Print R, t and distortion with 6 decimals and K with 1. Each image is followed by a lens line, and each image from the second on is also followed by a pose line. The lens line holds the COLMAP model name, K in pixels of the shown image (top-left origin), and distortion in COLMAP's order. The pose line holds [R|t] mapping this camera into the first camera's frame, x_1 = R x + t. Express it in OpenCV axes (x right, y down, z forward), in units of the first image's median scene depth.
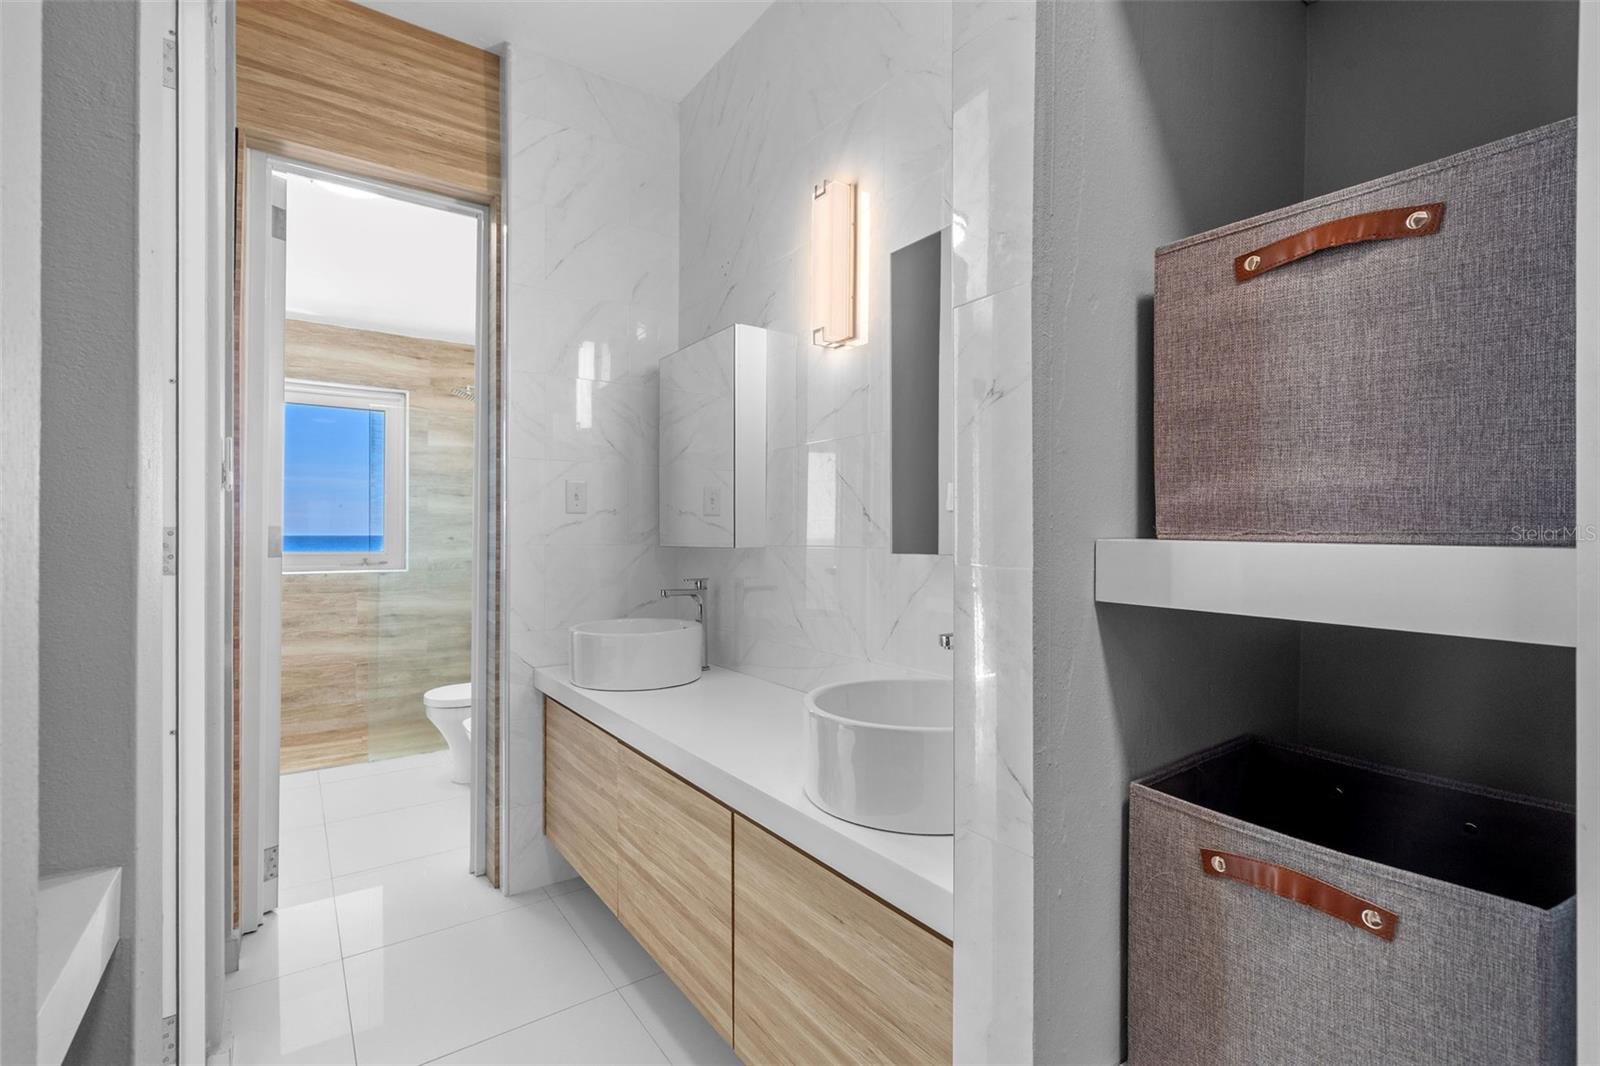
lens RADIAL K [[717.6, 0, 799.7], [0, 717.6, 532.9], [0, 0, 1]] dist [-0.008122, -0.001015]
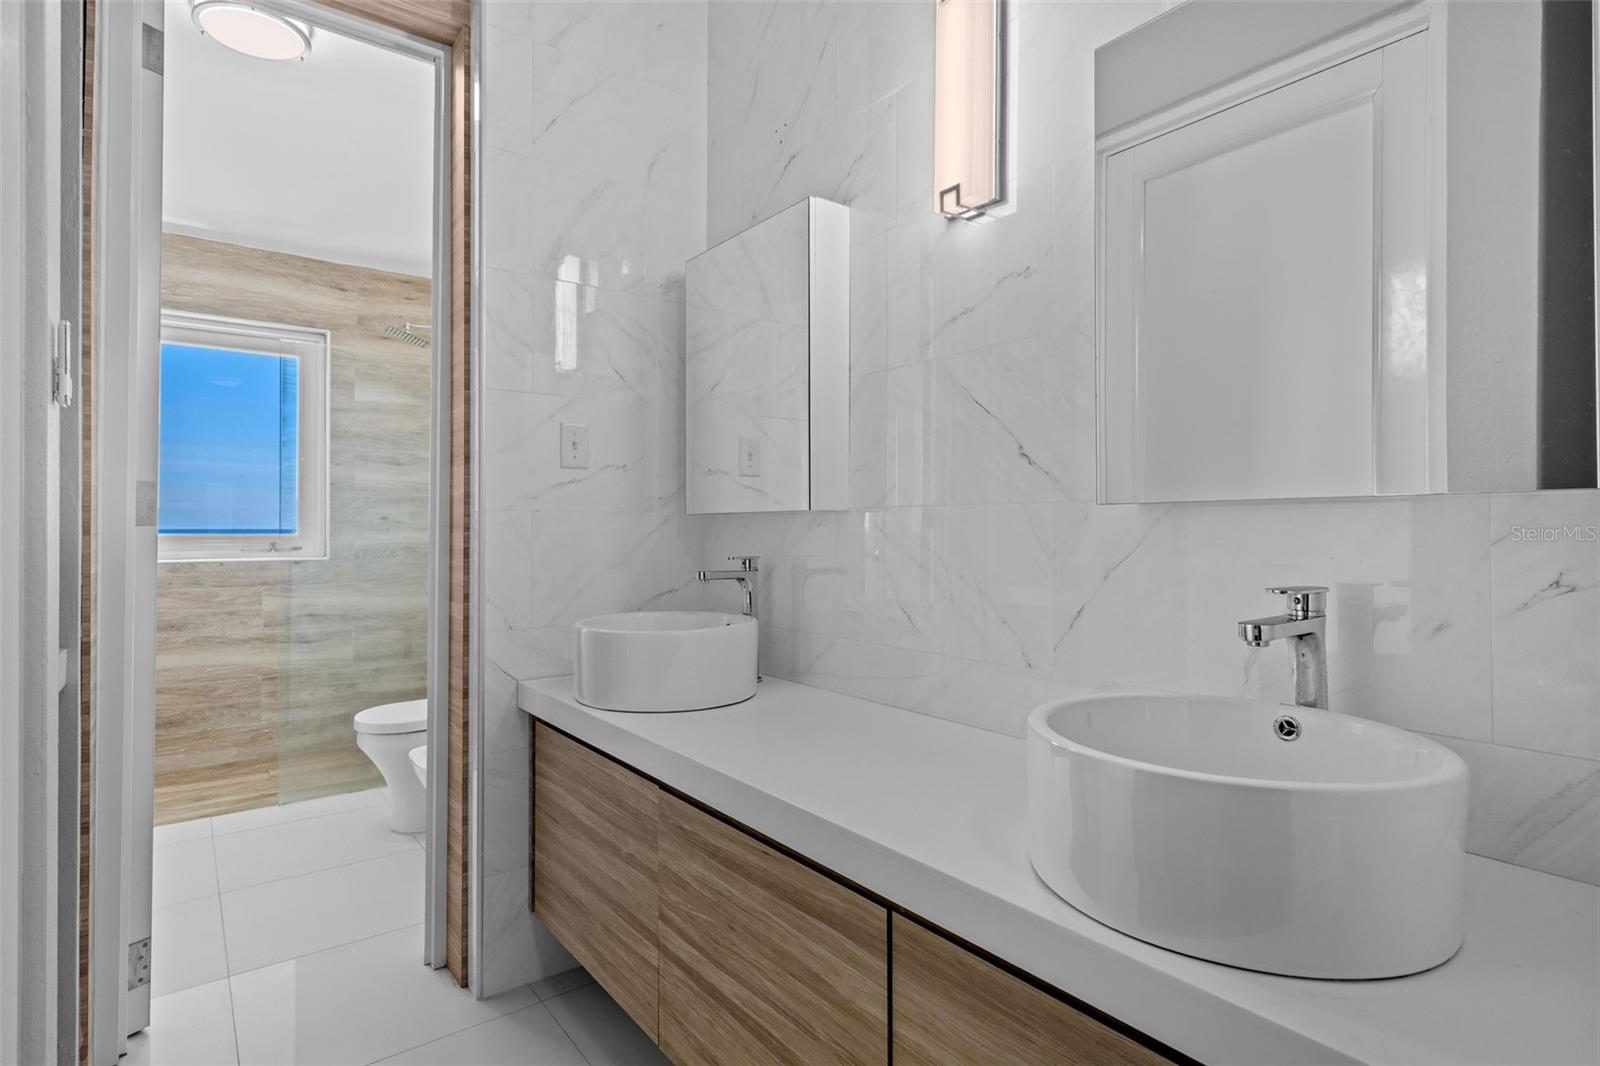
lens RADIAL K [[814.3, 0, 799.3], [0, 814.3, 523.8], [0, 0, 1]] dist [0.003757, -0.003843]
pose [[0.999531, -0.000384, 0.030629, -0.109611], [0.000432, 0.999999, -0.001570, 0.031124], [-0.030628, 0.001582, 0.999530, 0.166207]]
